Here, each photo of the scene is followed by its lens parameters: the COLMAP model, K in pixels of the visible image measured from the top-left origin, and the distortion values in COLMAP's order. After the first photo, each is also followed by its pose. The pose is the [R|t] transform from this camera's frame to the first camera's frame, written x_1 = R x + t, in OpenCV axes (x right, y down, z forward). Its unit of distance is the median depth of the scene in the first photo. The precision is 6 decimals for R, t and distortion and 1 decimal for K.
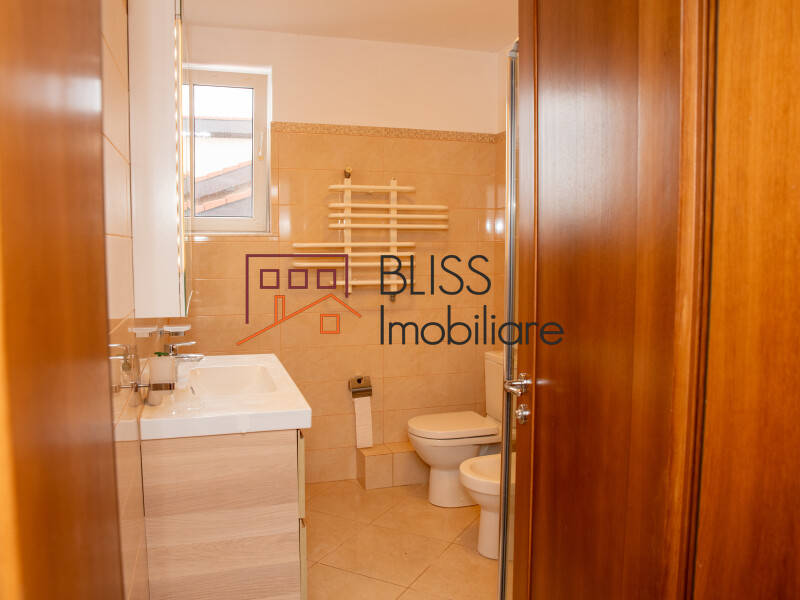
lens RADIAL K [[616.8, 0, 397.0], [0, 616.8, 295.2], [0, 0, 1]] dist [-0.078703, -0.001219]
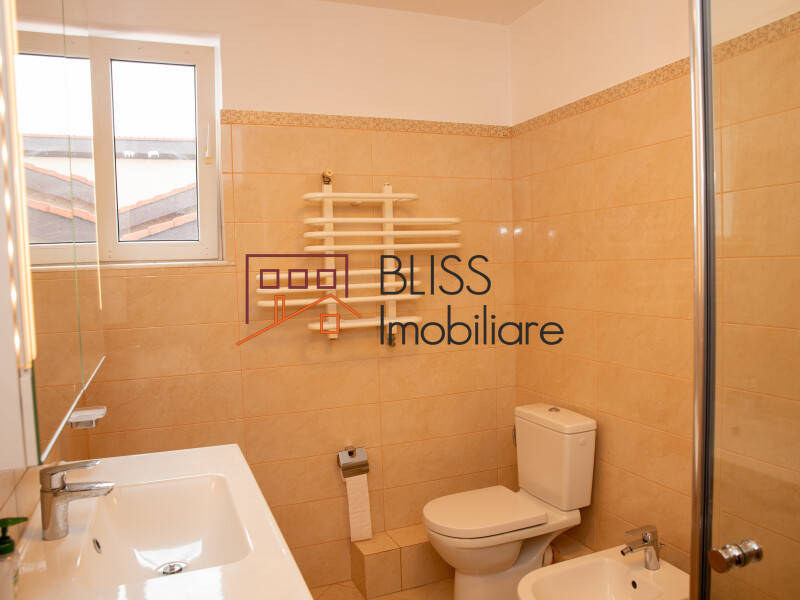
lens RADIAL K [[616.8, 0, 402.2], [0, 616.8, 303.4], [0, 0, 1]] dist [-0.078703, -0.001219]
pose [[0.996511, -0.036044, 0.075278, -0.049815], [0.037368, 0.999169, -0.016263, -0.030197], [-0.074630, 0.019020, 0.997030, 0.248486]]
